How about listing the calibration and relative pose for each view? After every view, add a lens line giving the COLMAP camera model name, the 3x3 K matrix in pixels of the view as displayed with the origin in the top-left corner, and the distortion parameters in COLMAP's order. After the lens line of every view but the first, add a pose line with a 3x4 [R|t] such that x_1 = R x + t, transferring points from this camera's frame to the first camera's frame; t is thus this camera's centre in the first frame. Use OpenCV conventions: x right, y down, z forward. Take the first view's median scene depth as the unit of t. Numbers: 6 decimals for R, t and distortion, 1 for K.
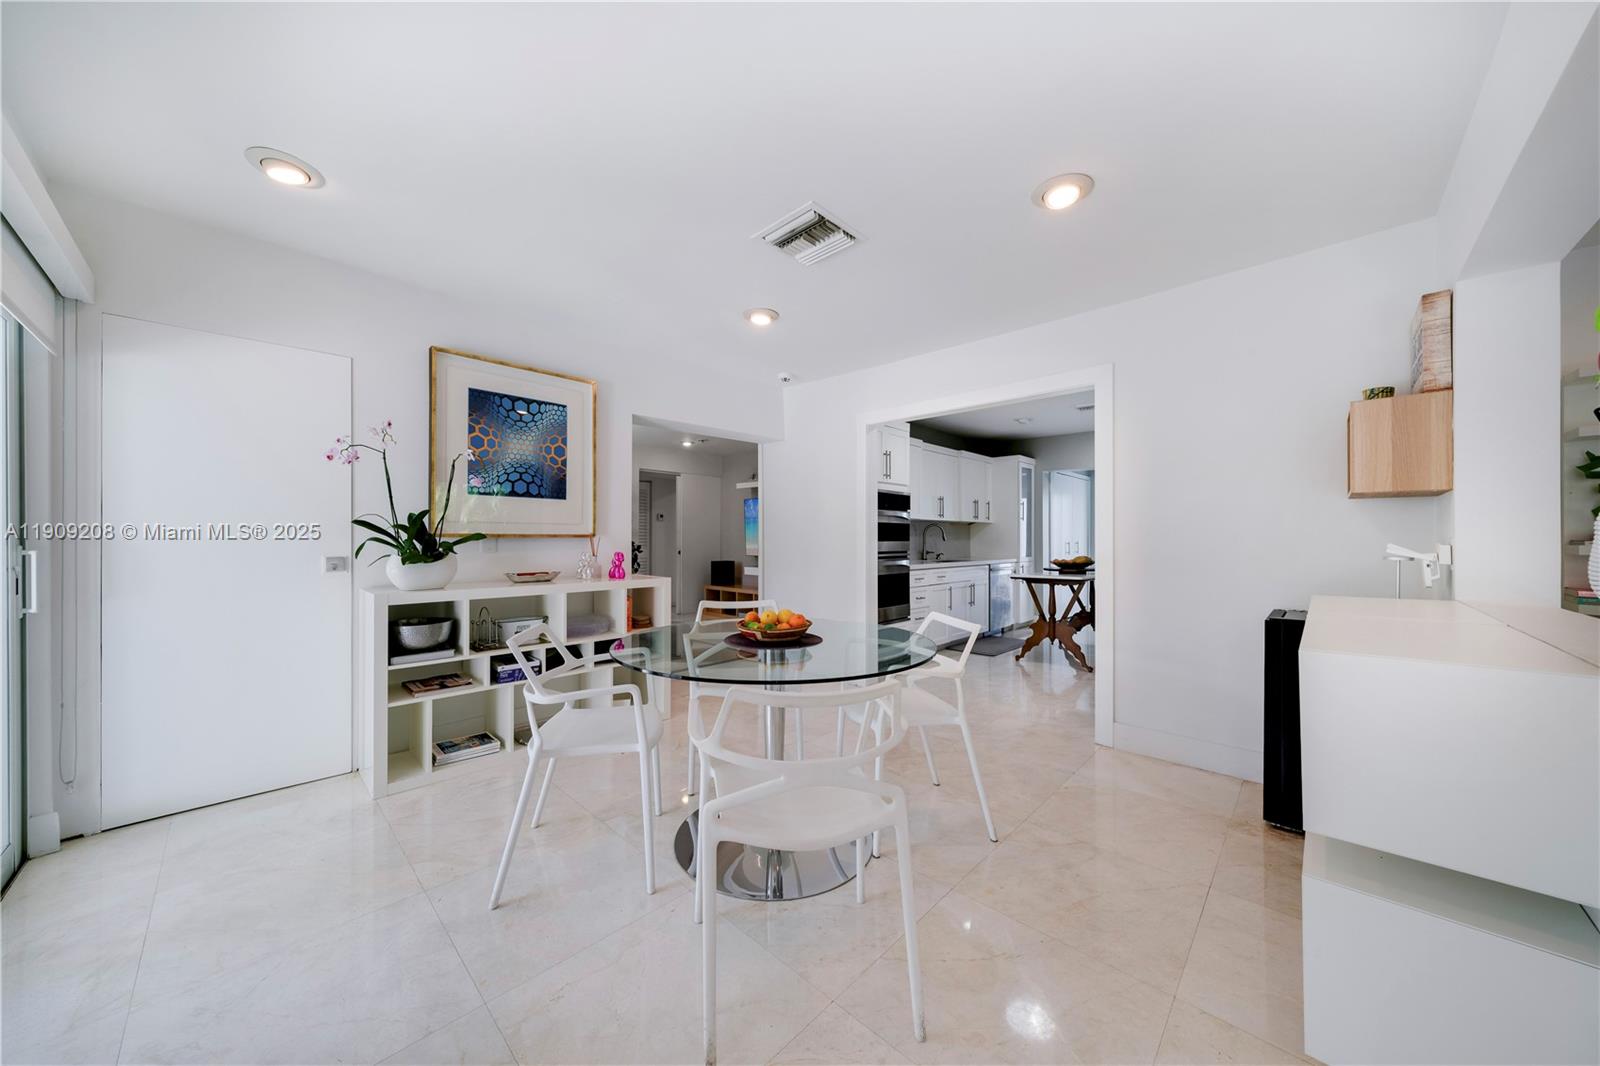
lens RADIAL K [[545.2, 0, 798.1], [0, 545.2, 535.1], [0, 0, 1]] dist [-0.000186, 0.000042]
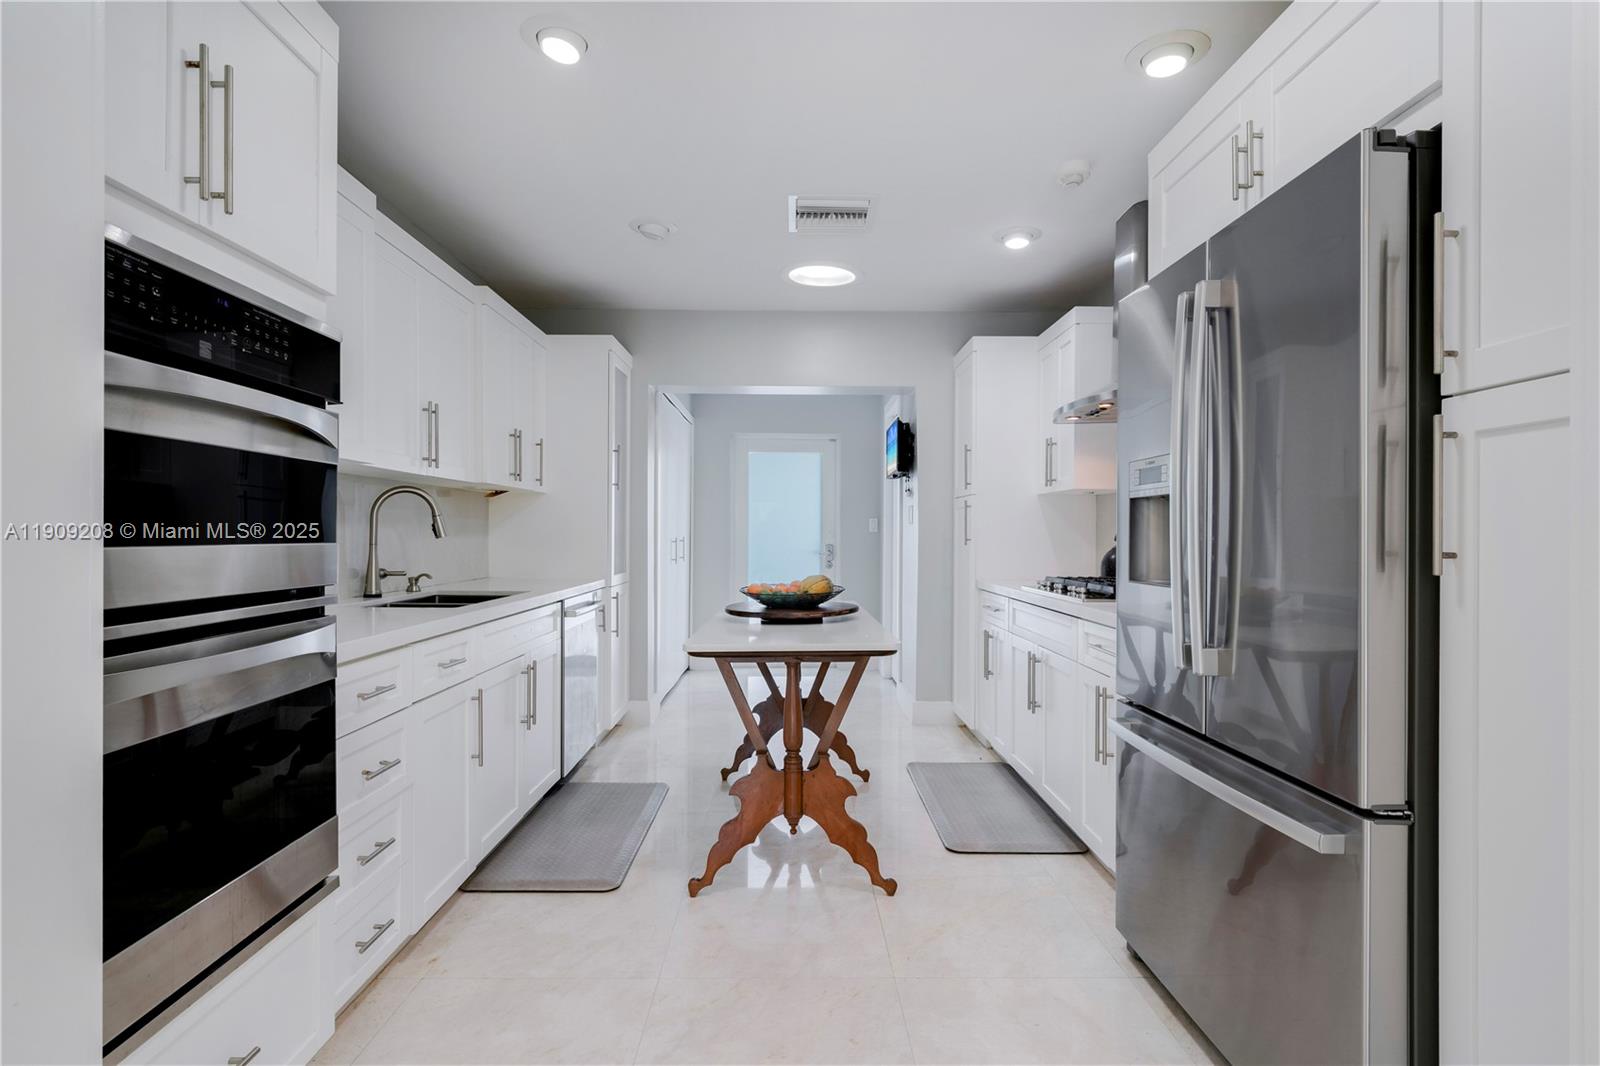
lens RADIAL K [[774.9, 0, 797.9], [0, 774.9, 538.5], [0, 0, 1]] dist [-0.000285, 0.000166]
pose [[0.712926, -0.003604, 0.701230, 0.106661], [-0.009887, 0.999836, 0.015191, 0.001352], [-0.701169, -0.017763, 0.712773, 0.591344]]
